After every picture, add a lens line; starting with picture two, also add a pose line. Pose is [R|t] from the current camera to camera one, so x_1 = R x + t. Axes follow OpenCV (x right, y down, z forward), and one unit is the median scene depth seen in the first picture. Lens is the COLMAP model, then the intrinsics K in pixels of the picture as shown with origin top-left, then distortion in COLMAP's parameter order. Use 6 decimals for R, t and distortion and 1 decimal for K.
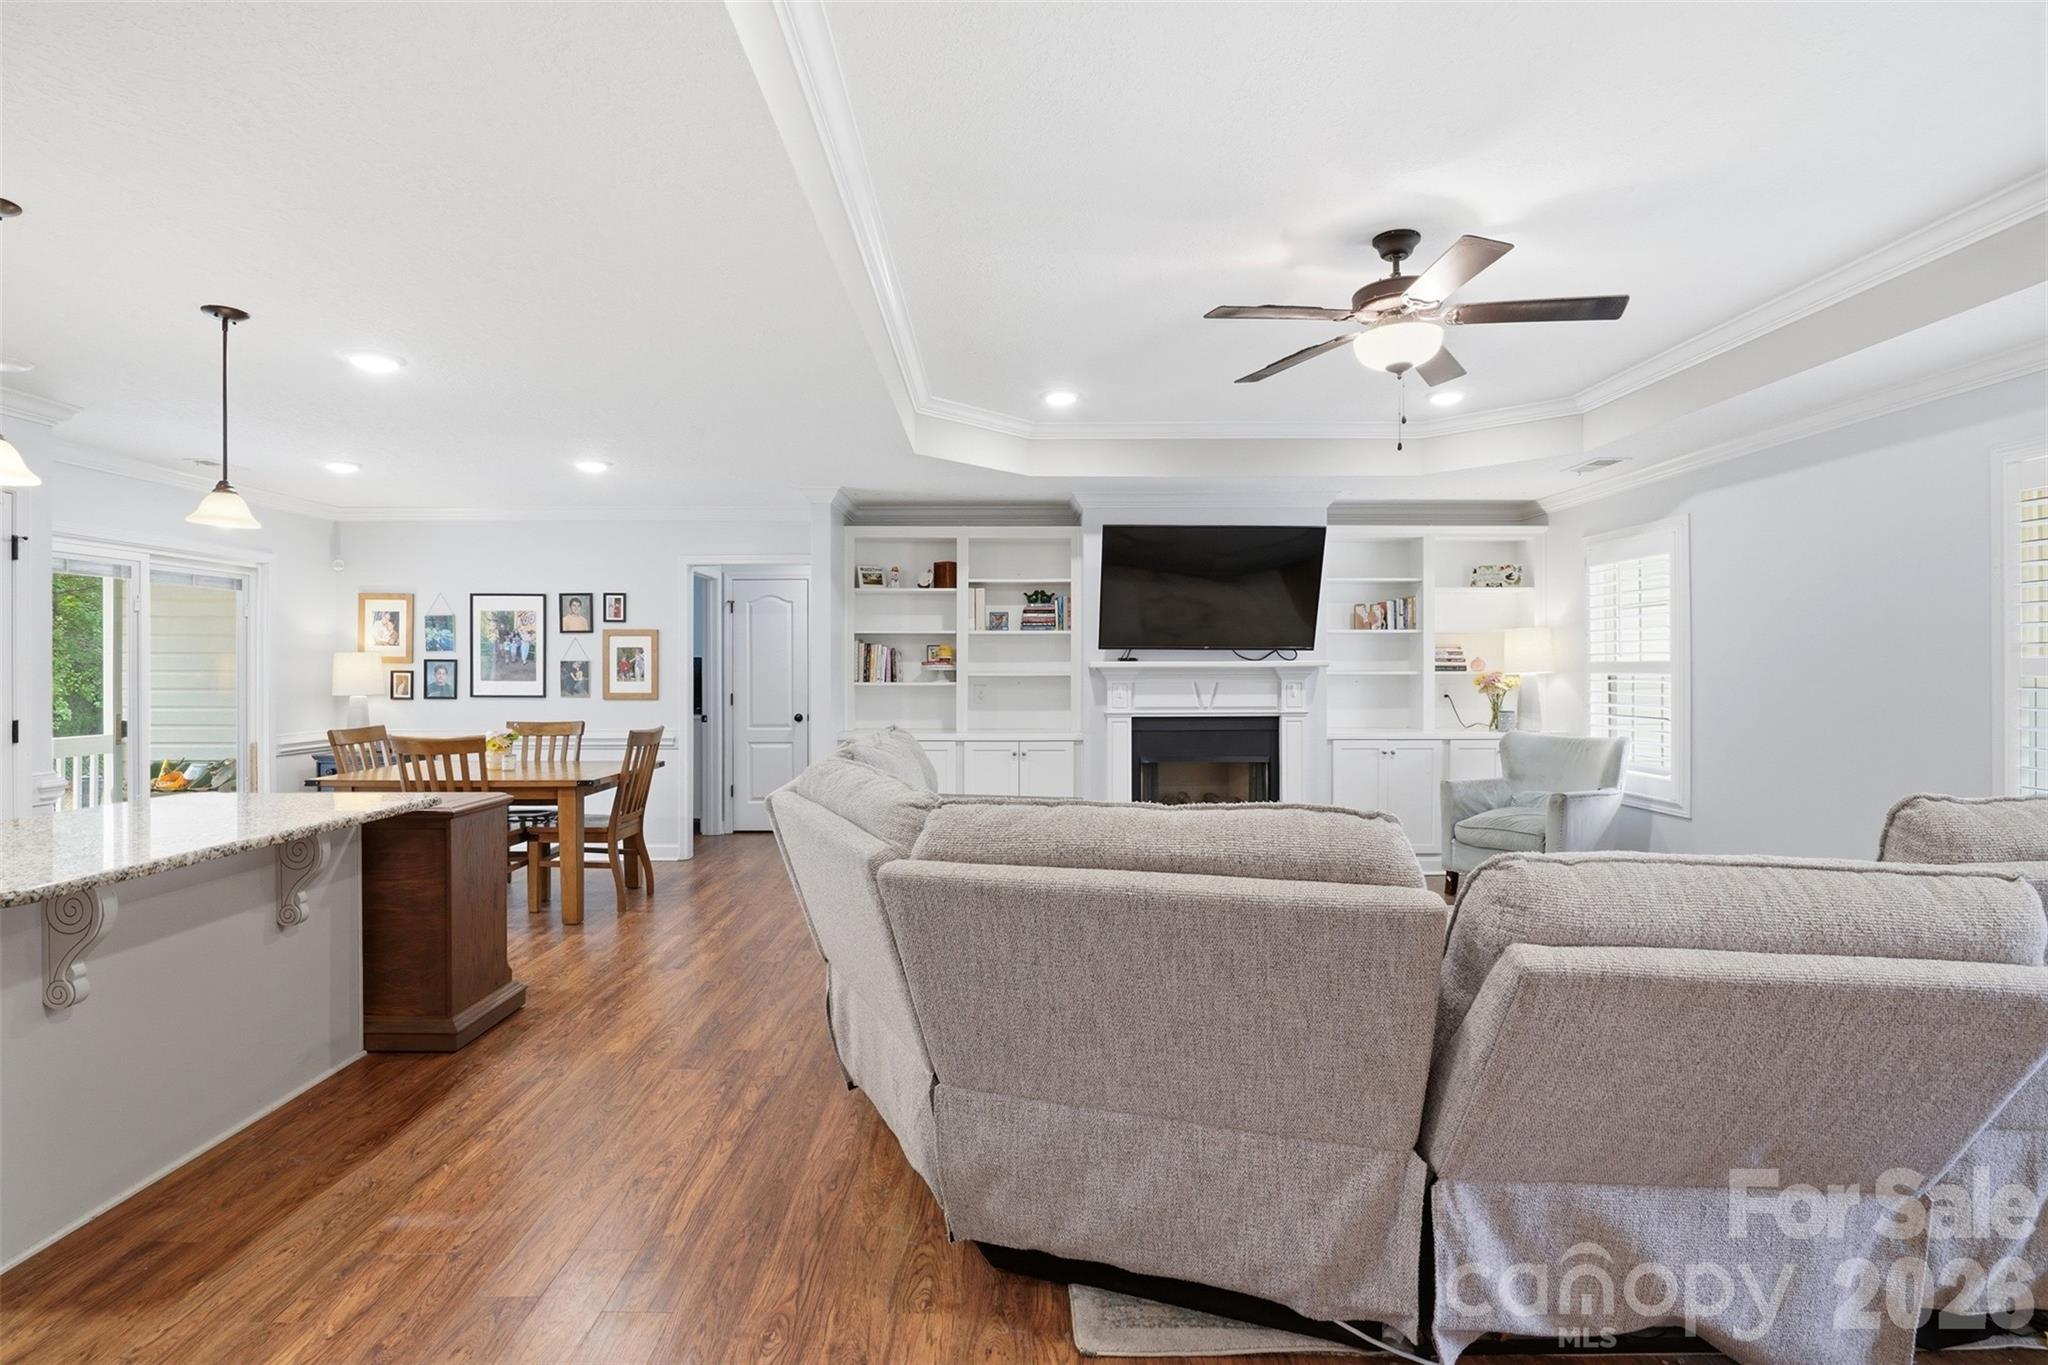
lens RADIAL K [[1003.6, 0, 1021.6], [0, 1003.6, 687.7], [0, 0, 1]] dist [-0.021894, 0.000049]
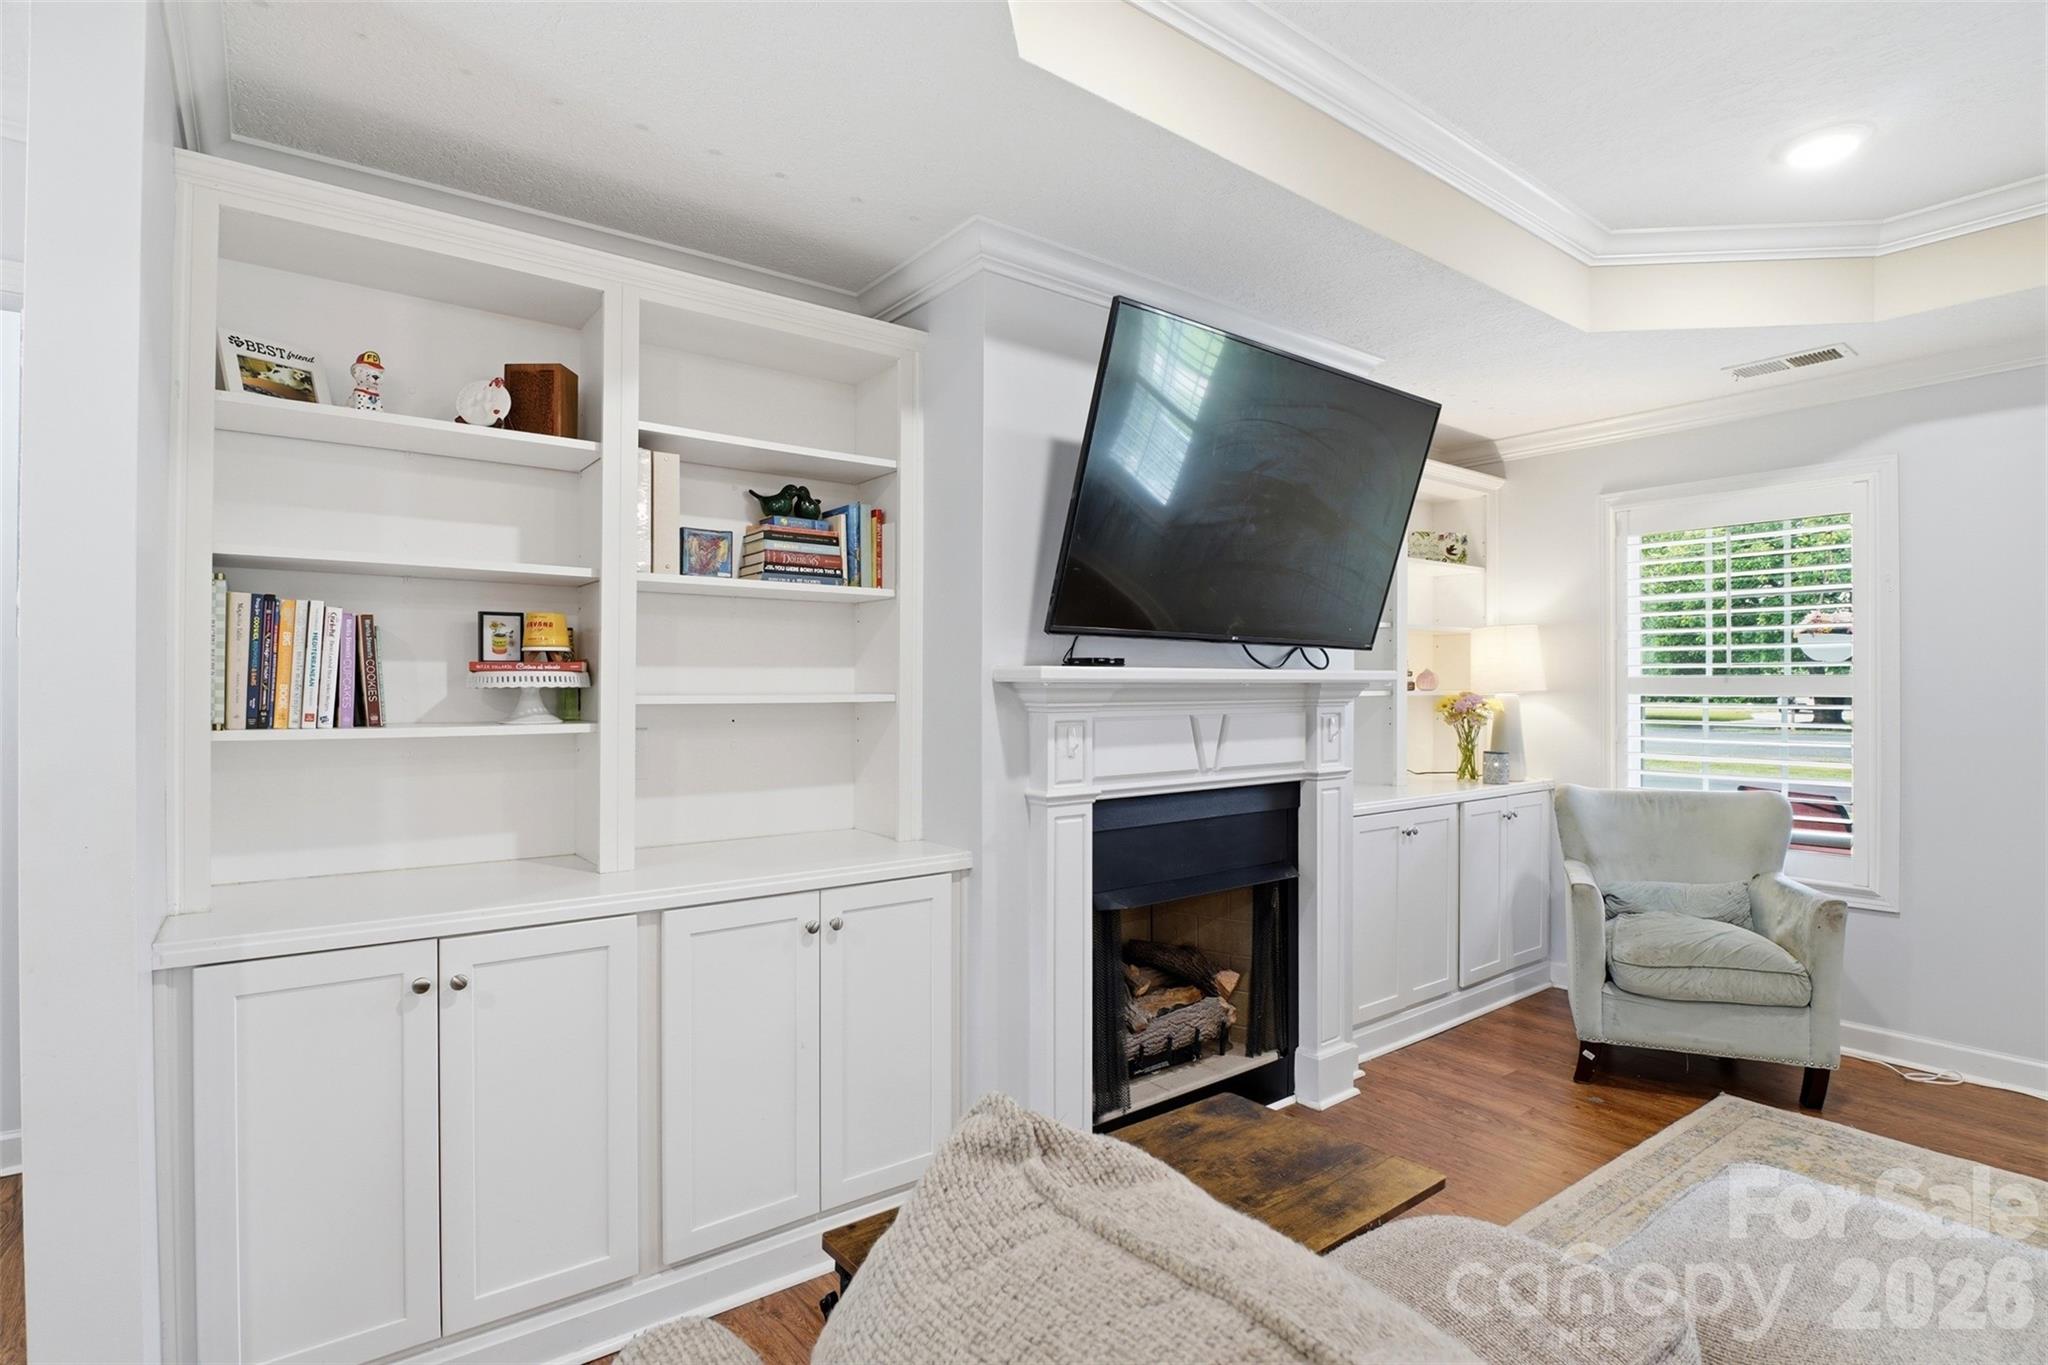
lens RADIAL K [[994.2, 0, 1024.0], [0, 994.2, 682.5], [0, 0, 1]] dist [-0.024784, -0.000353]
pose [[0.805066, 0.004129, 0.593171, -0.144650], [0.009449, 0.999760, -0.019784, -0.011251], [-0.593110, 0.021532, 0.804834, 0.648723]]
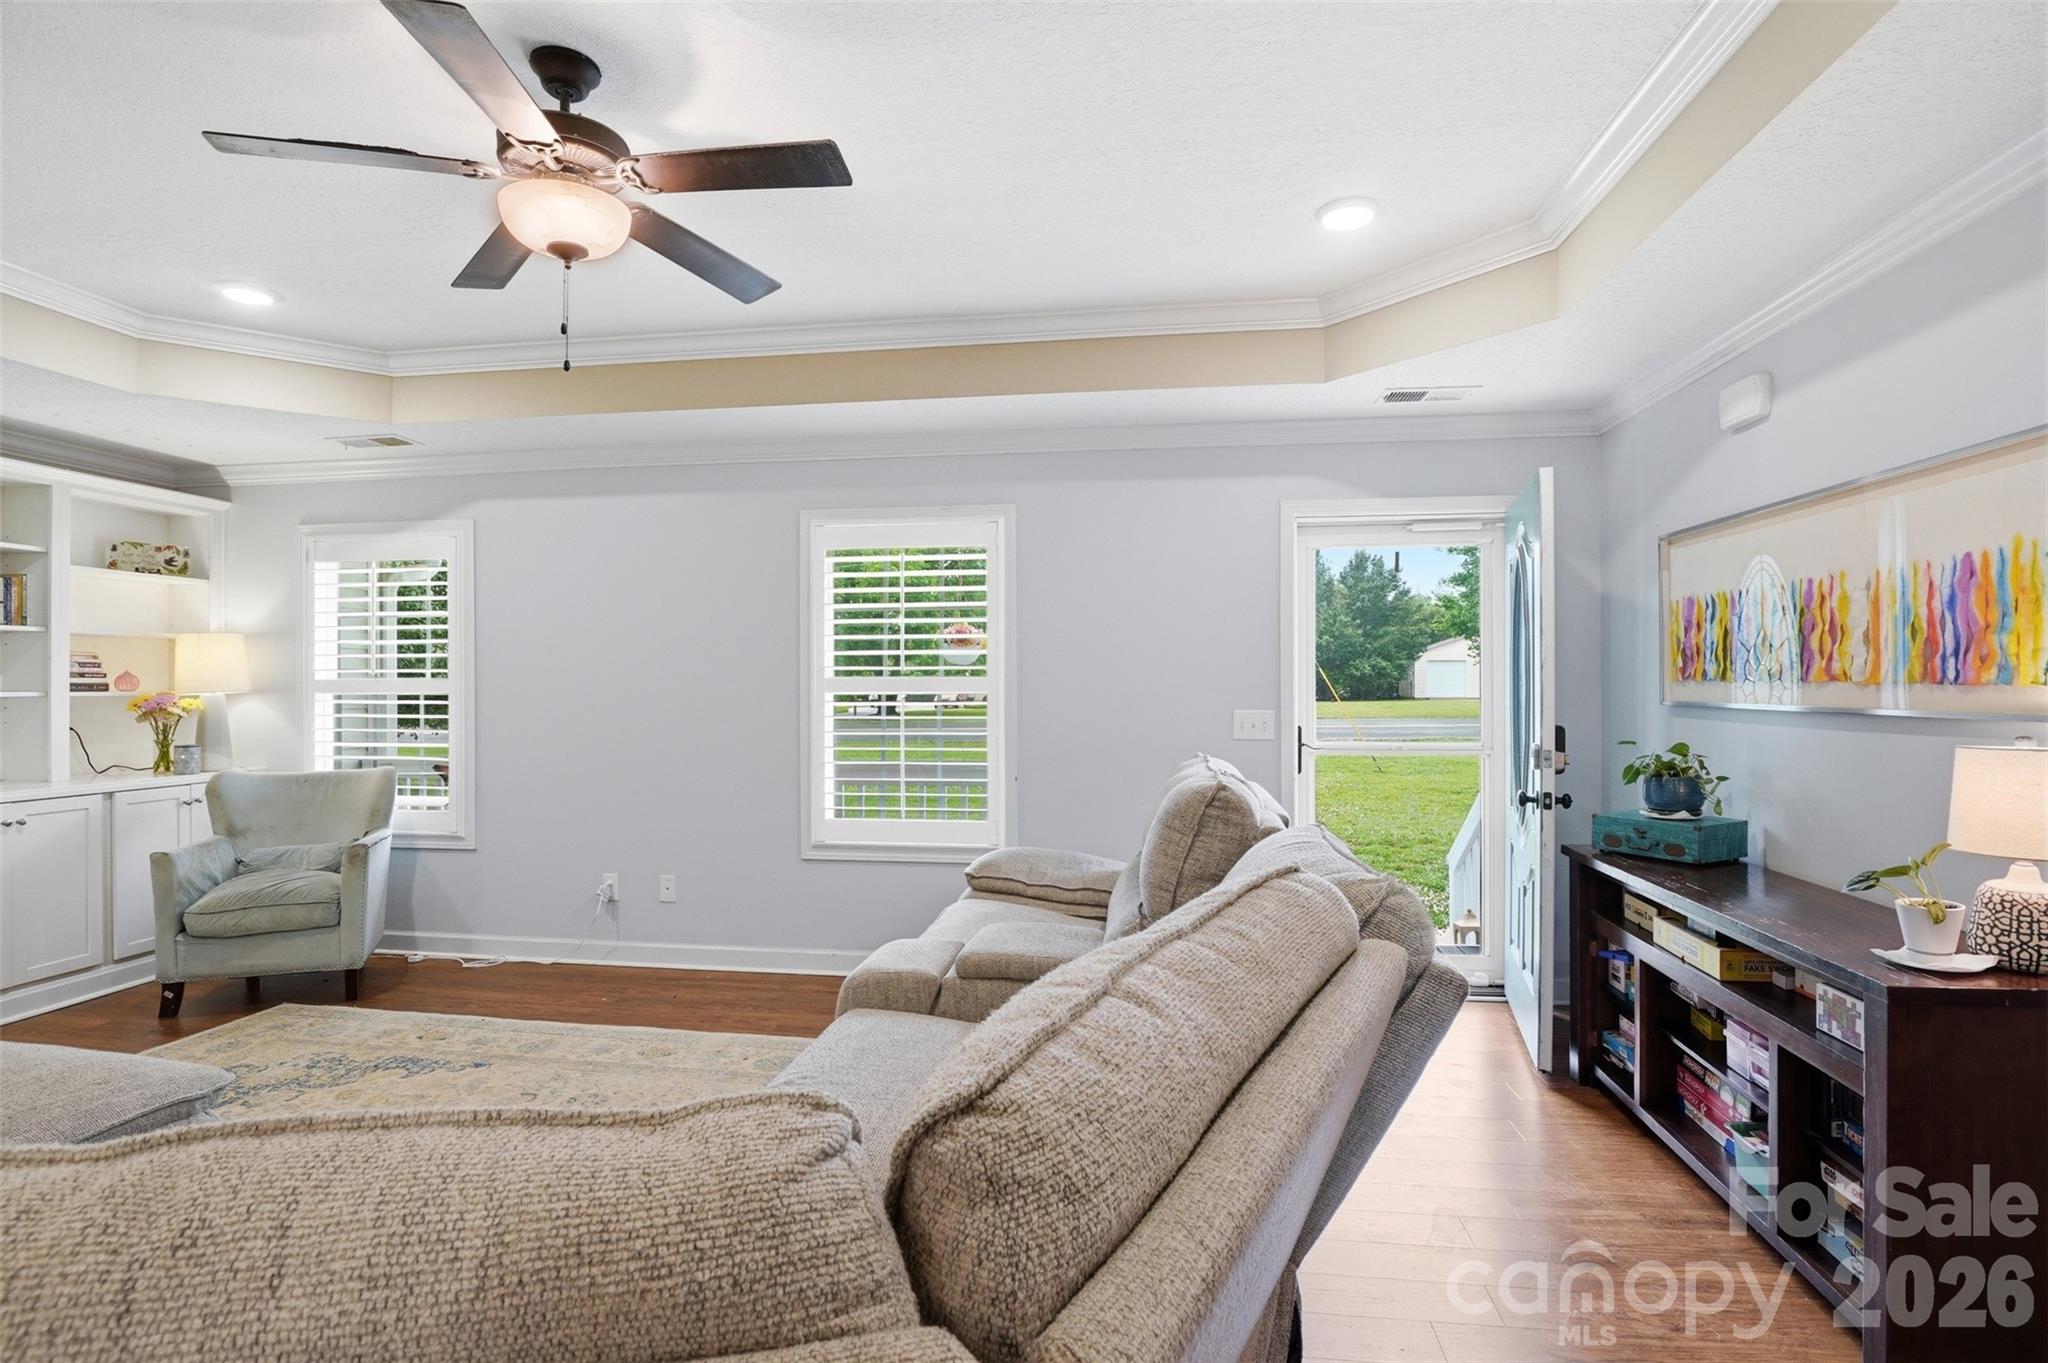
lens RADIAL K [[1003.6, 0, 1021.6], [0, 1003.6, 686.7], [0, 0, 1]] dist [-0.021894, 0.000049]
pose [[0.167456, 0.000761, 0.985879, -0.122005], [0.021700, 0.999755, -0.004457, -0.003037], [-0.985641, 0.022140, 0.167398, 0.272356]]
